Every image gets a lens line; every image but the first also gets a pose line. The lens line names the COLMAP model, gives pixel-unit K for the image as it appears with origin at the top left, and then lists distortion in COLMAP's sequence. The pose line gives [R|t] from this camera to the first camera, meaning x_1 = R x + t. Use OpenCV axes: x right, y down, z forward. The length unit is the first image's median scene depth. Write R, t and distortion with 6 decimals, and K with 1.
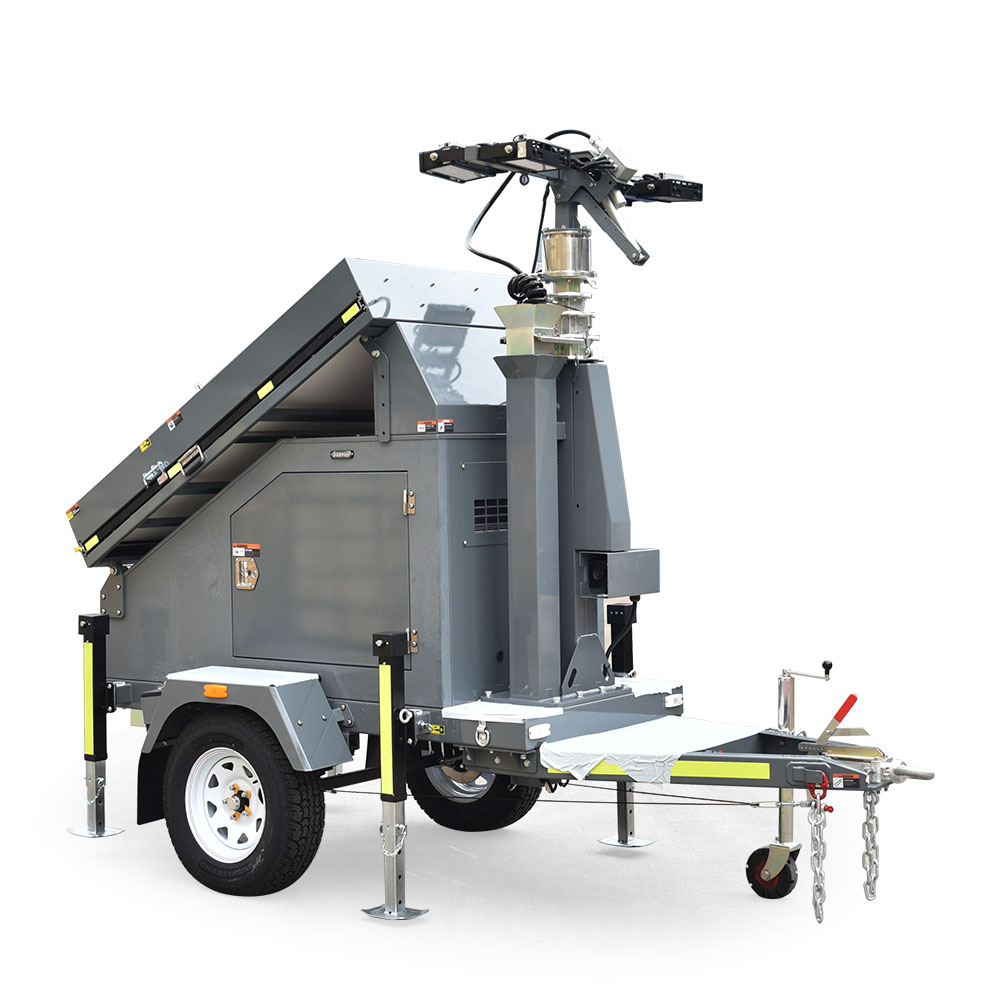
lens RADIAL K [[1909.9, 0, 500.2], [0, 1909.9, 429.0], [0, 0, 1]] dist [0.051222, -1.627361]
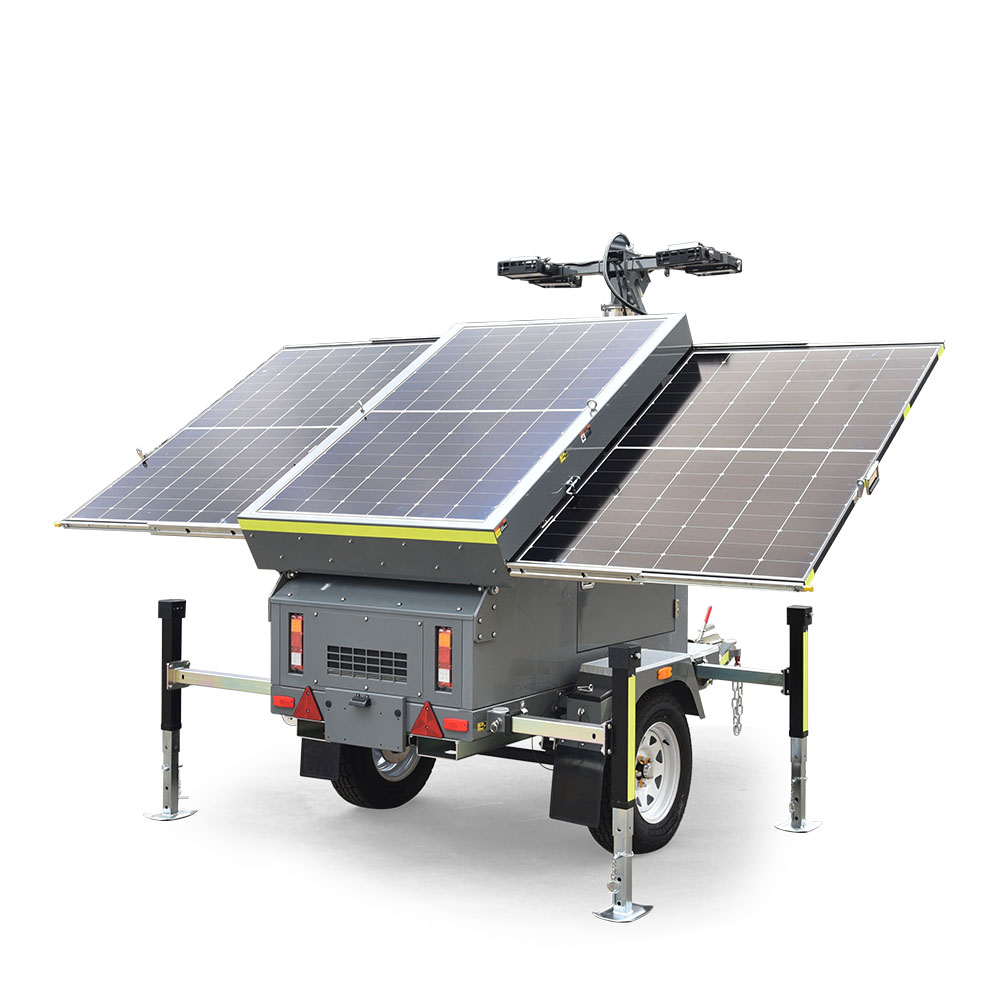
lens RADIAL K [[1281.6, 0, 500.0], [0, 1281.6, 500.0], [0, 0, 1]] dist [-0.012279, 0.007340]
pose [[-0.068039, -0.015522, 0.997562, -0.983704], [-0.029793, 0.999465, 0.013519, 0.026985], [-0.997238, -0.028800, -0.068465, 1.252006]]
